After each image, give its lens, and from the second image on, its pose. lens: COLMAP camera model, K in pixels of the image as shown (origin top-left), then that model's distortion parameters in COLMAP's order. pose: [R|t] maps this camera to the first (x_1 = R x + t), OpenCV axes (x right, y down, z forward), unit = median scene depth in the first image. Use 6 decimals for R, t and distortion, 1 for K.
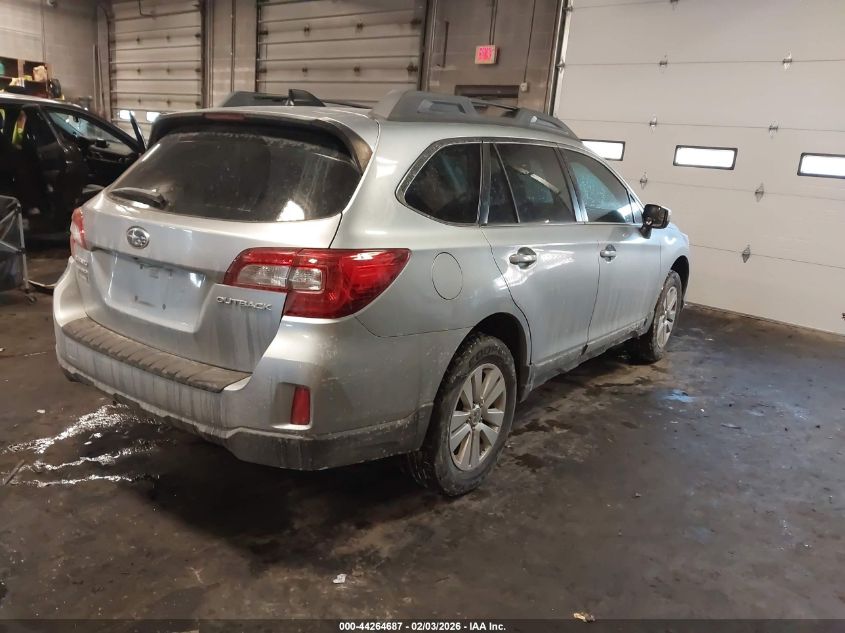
lens RADIAL K [[689.4, 0, 422.5], [0, 689.4, 316.5], [0, 0, 1]] dist [0.000100, -0.002045]
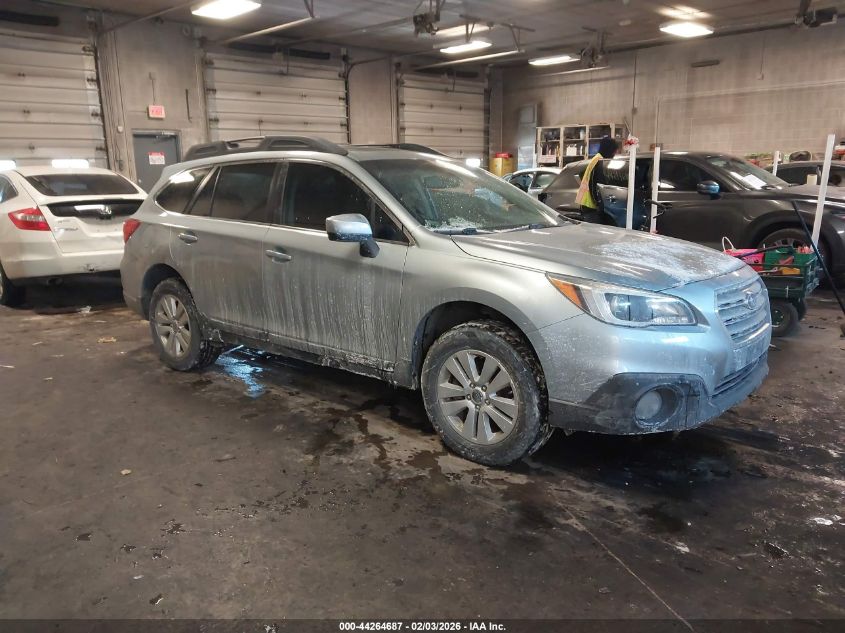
lens RADIAL K [[689.4, 0, 422.5], [0, 689.4, 316.5], [0, 0, 1]] dist [0.000100, -0.002045]
pose [[-0.103797, 0.115443, -0.987876, 1.212004], [-0.226590, 0.964377, 0.136505, -0.179366], [0.968444, 0.238011, -0.073941, 1.214979]]
